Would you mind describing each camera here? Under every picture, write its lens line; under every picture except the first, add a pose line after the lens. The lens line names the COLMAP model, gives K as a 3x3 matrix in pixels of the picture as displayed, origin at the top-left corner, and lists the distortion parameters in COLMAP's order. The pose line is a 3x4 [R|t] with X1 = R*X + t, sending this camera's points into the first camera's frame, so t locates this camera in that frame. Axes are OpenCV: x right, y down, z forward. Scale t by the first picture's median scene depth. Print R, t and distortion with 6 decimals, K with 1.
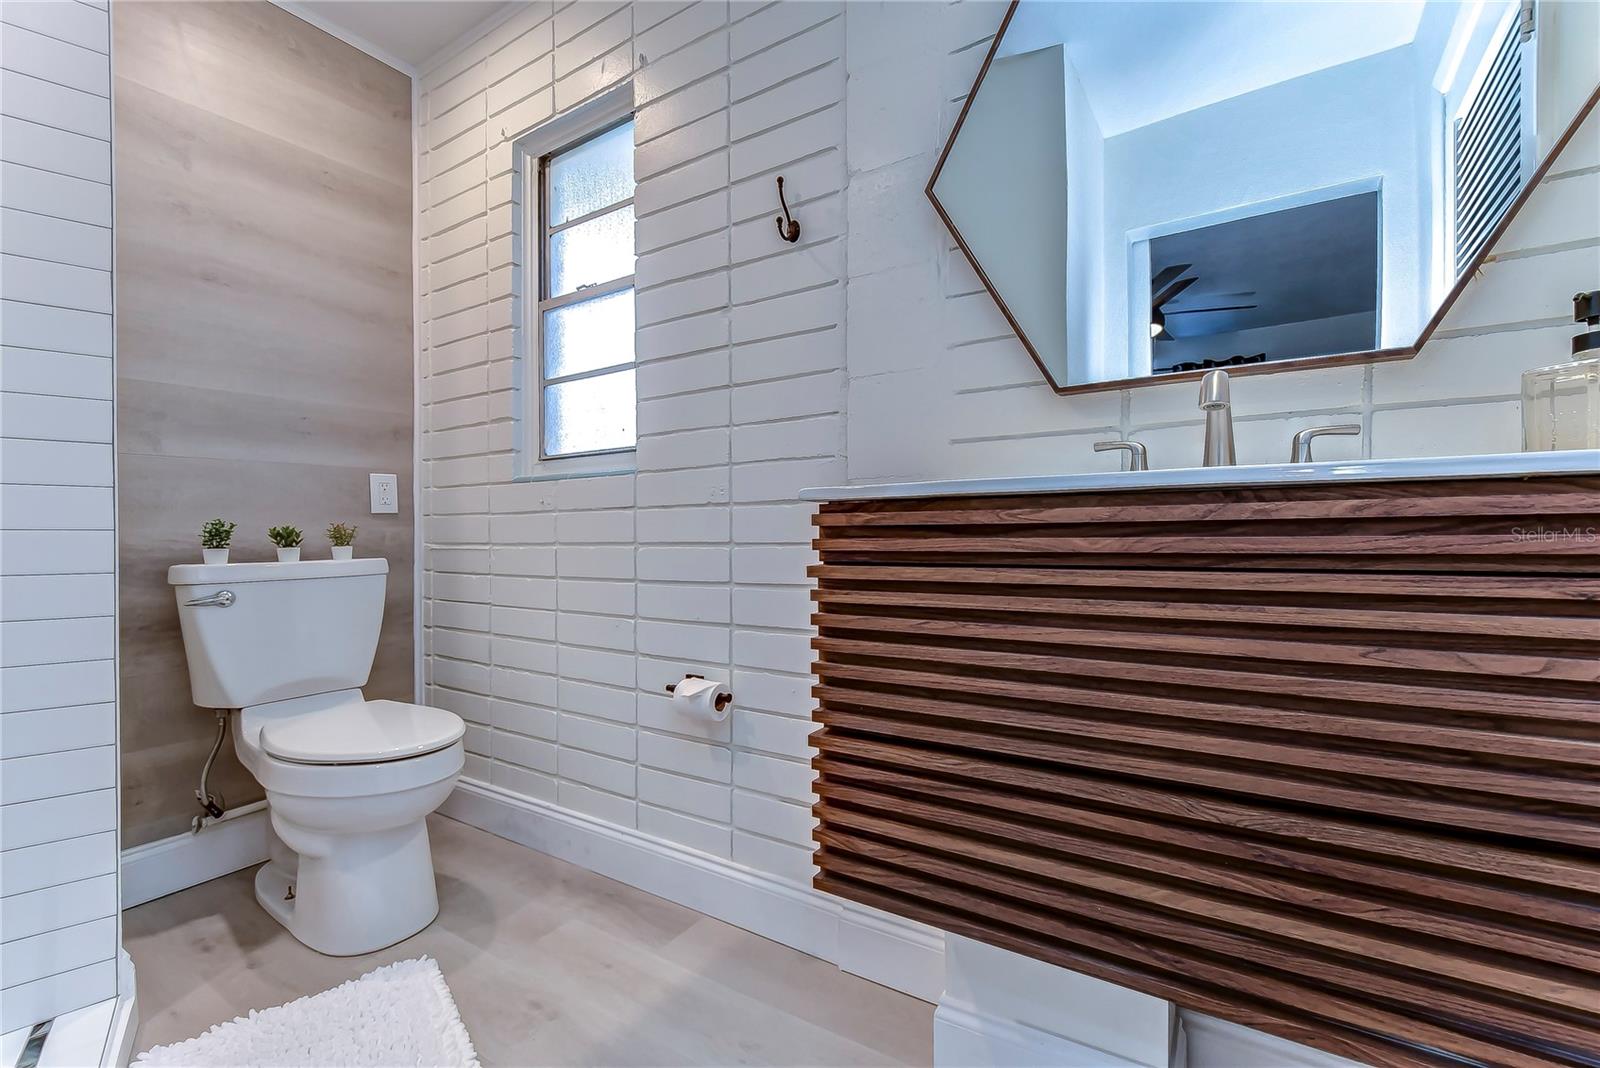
lens RADIAL K [[694.2, 0, 796.9], [0, 694.2, 547.4], [0, 0, 1]] dist [0.005536, 0.000156]
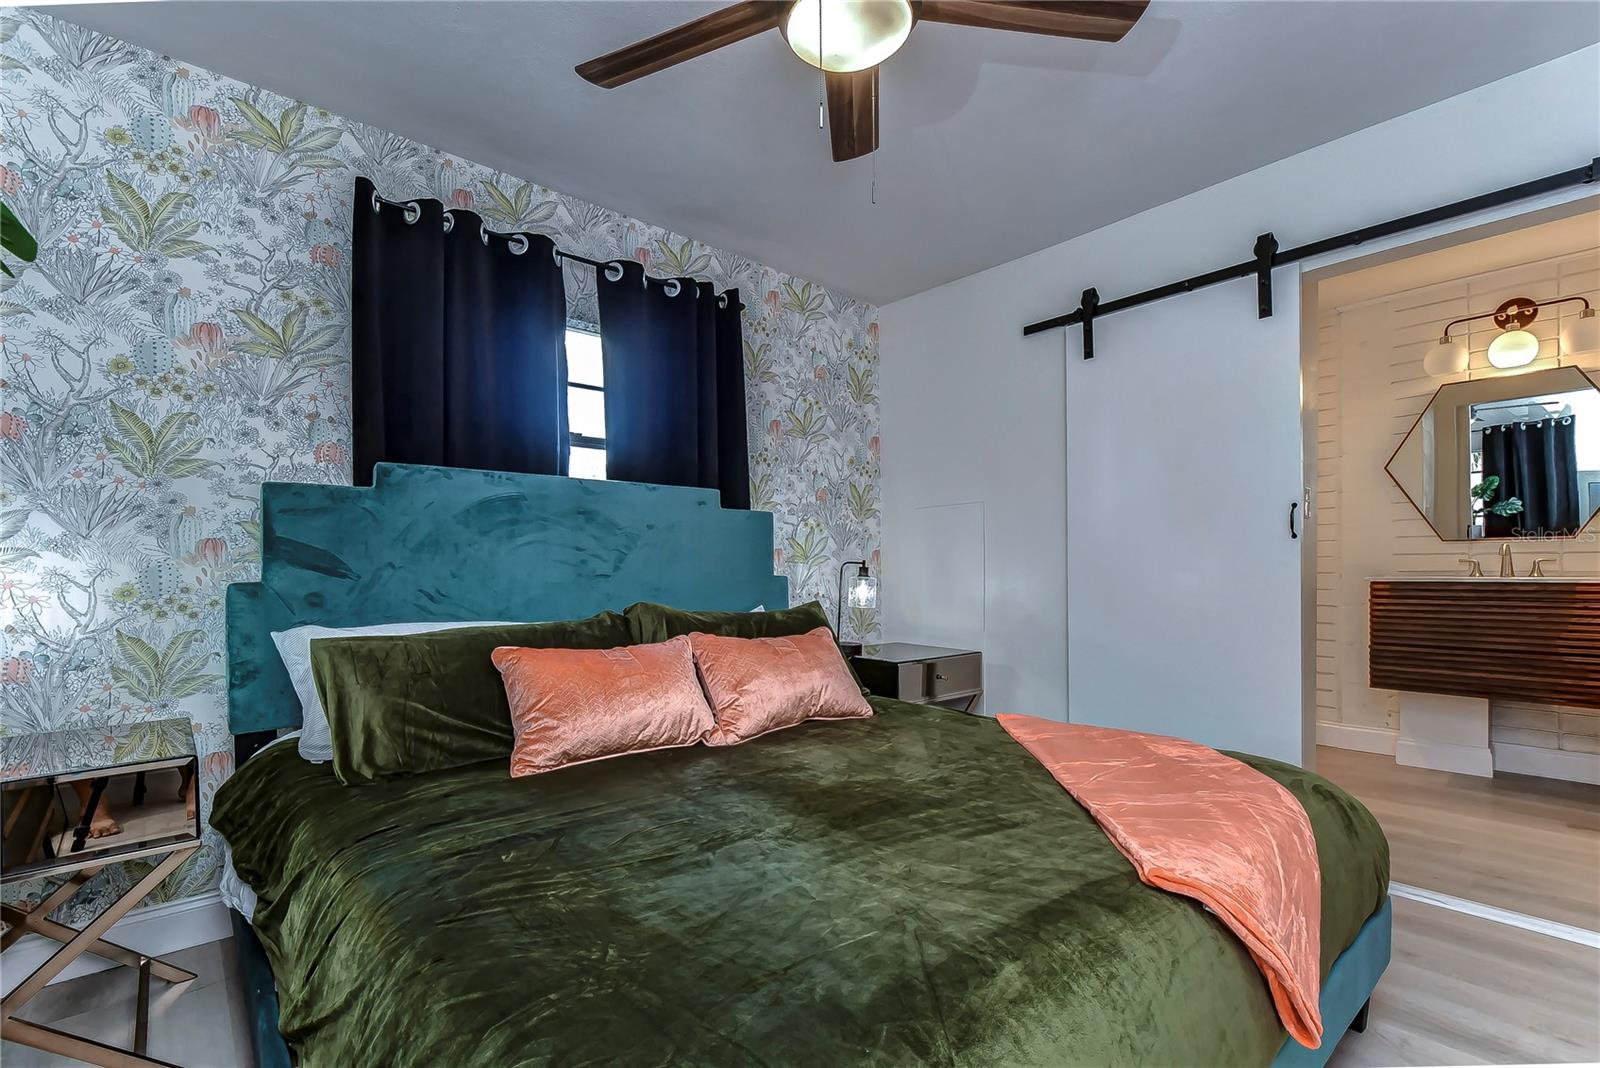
lens RADIAL K [[707.7, 0, 778.4], [0, 707.7, 583.7], [0, 0, 1]] dist [-0.002640, -0.000669]
pose [[0.961133, 0.010400, -0.275888, -1.136642], [-0.009829, 0.999946, 0.003453, -0.020886], [0.275909, -0.000607, 0.961184, -2.009321]]
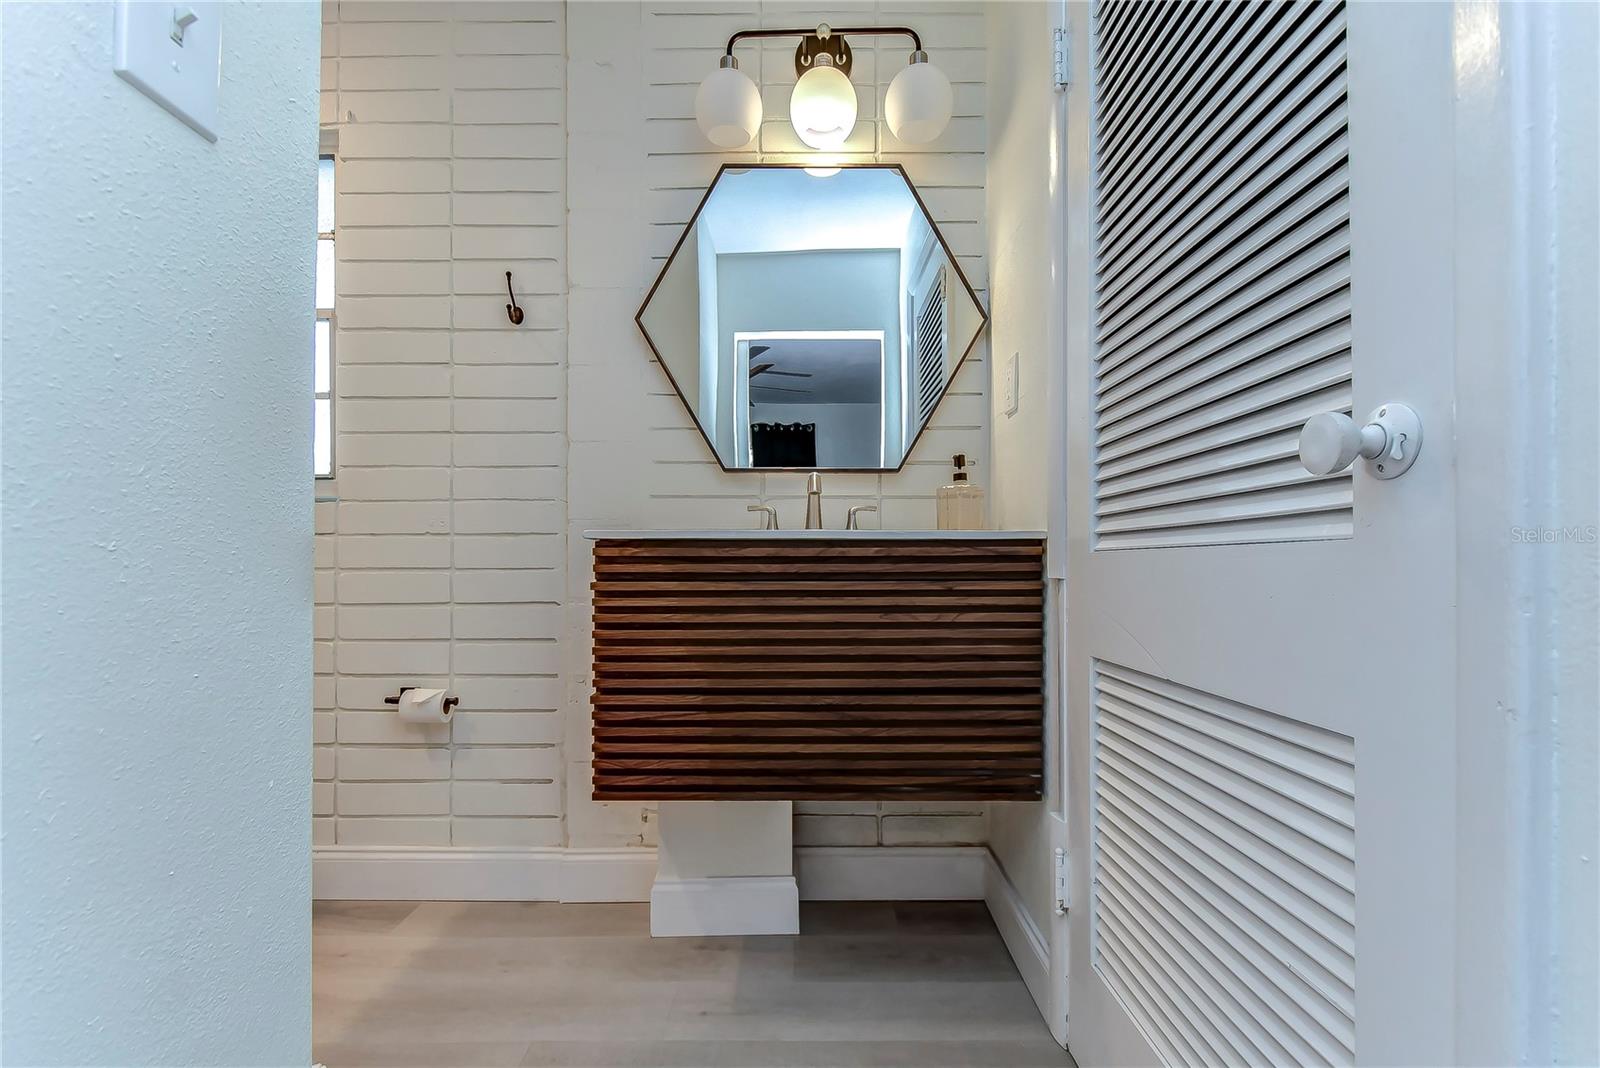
lens RADIAL K [[694.2, 0, 796.9], [0, 694.2, 547.4], [0, 0, 1]] dist [0.005536, 0.000156]
pose [[0.844203, 0.019083, 0.535683, -0.238032], [0.002777, 0.999197, -0.039972, 0.007015], [-0.536016, 0.035232, 0.843472, -0.290002]]
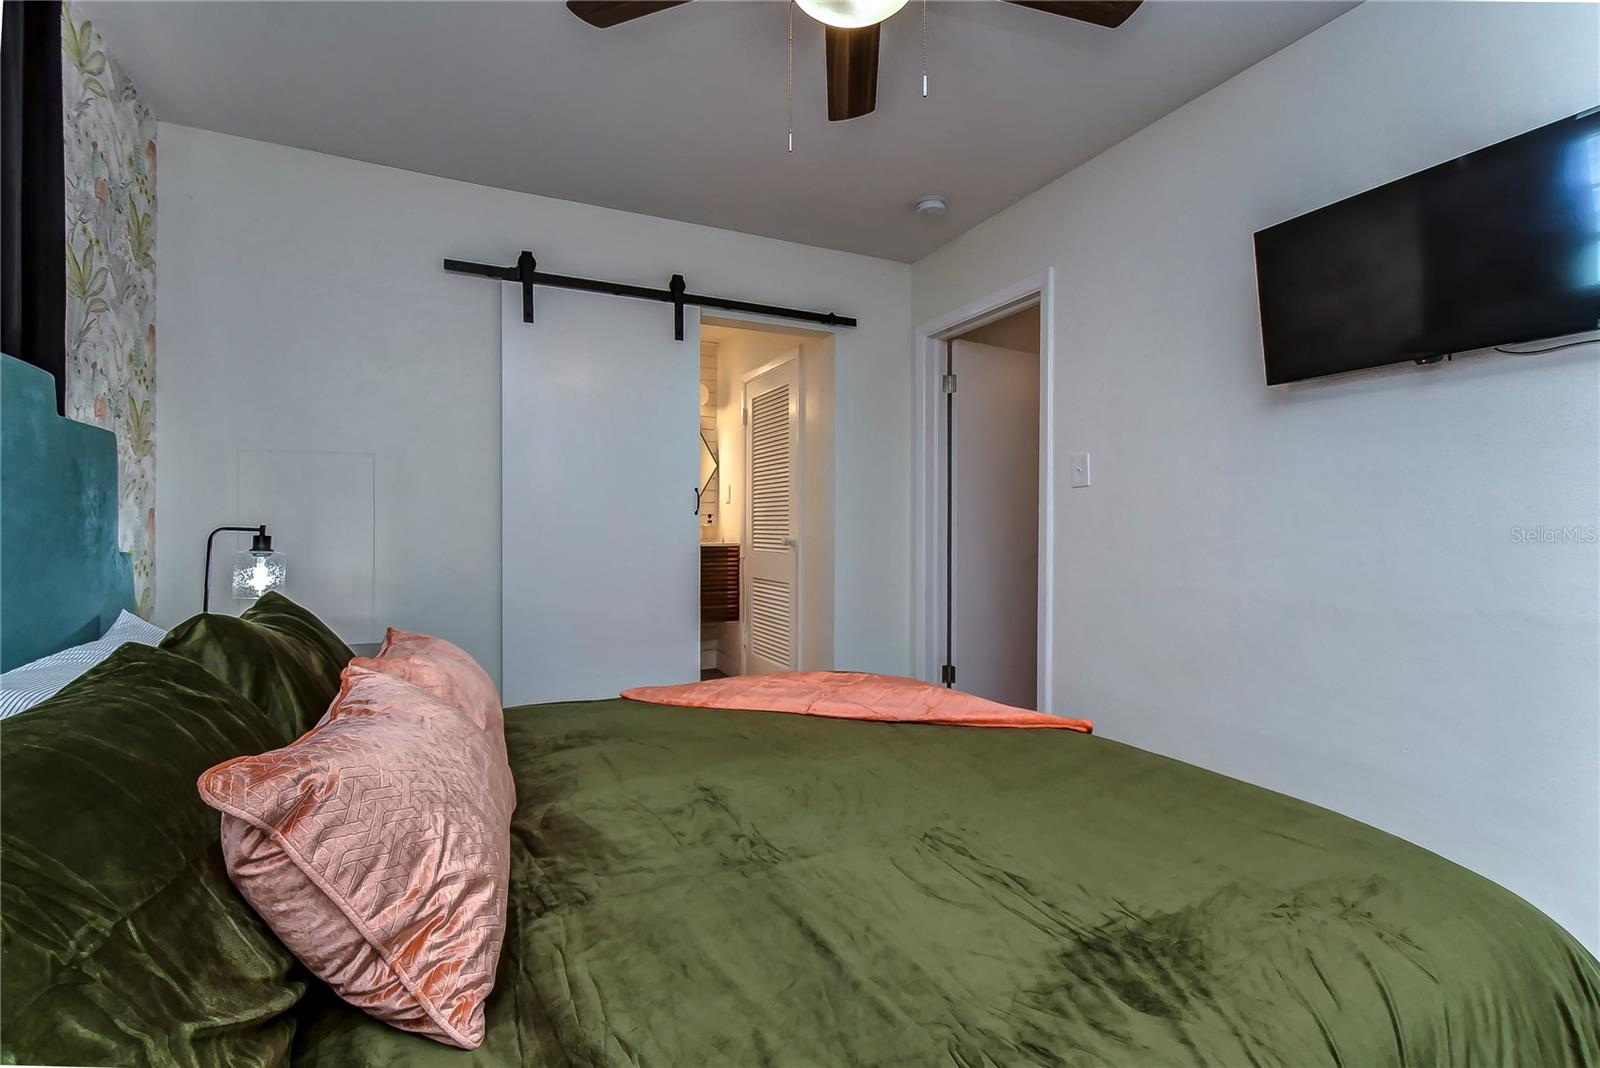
lens RADIAL K [[722.3, 0, 797.5], [0, 722.3, 549.1], [0, 0, 1]] dist [0.001115, -0.000038]
pose [[0.514271, -0.010012, 0.857569, -2.076164], [0.012816, 0.999910, 0.003988, -0.031803], [-0.857532, 0.008940, 0.514353, -1.555053]]
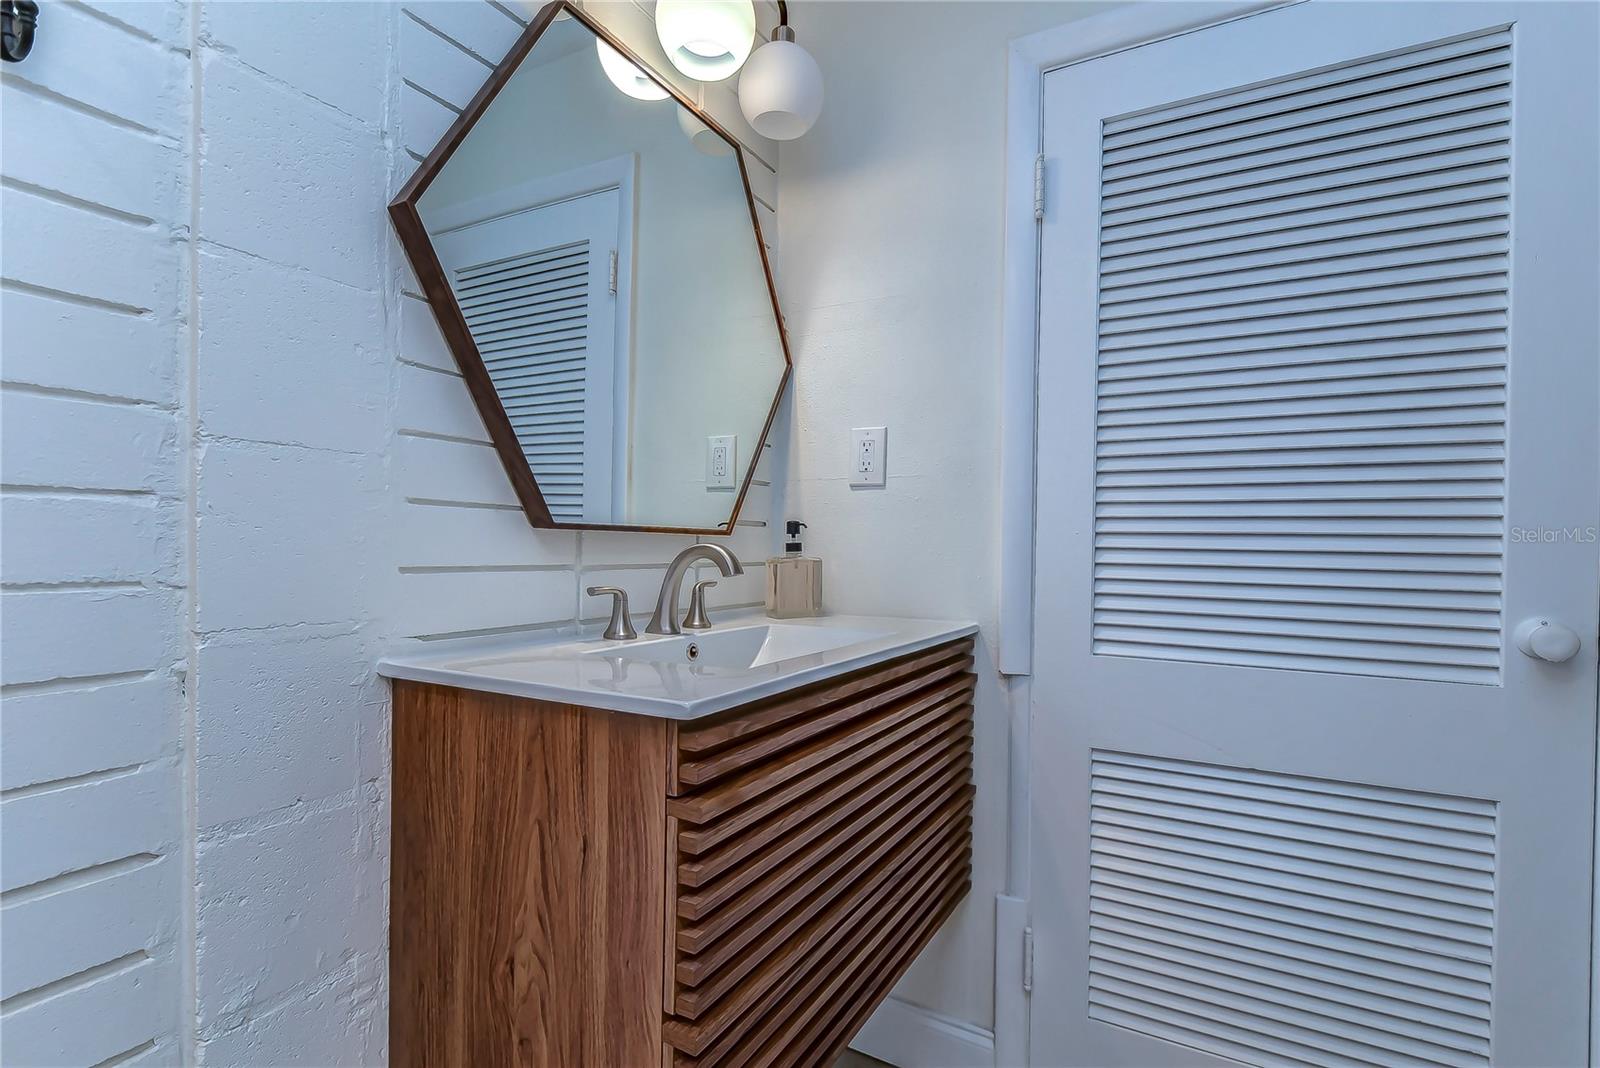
lens RADIAL K [[722.3, 0, 797.5], [0, 722.3, 549.1], [0, 0, 1]] dist [0.001115, -0.000038]
pose [[-0.029464, 0.008267, 0.999532, -0.431344], [0.009258, 0.999925, -0.007997, -0.138707], [-0.999523, 0.009018, -0.029539, 0.533499]]
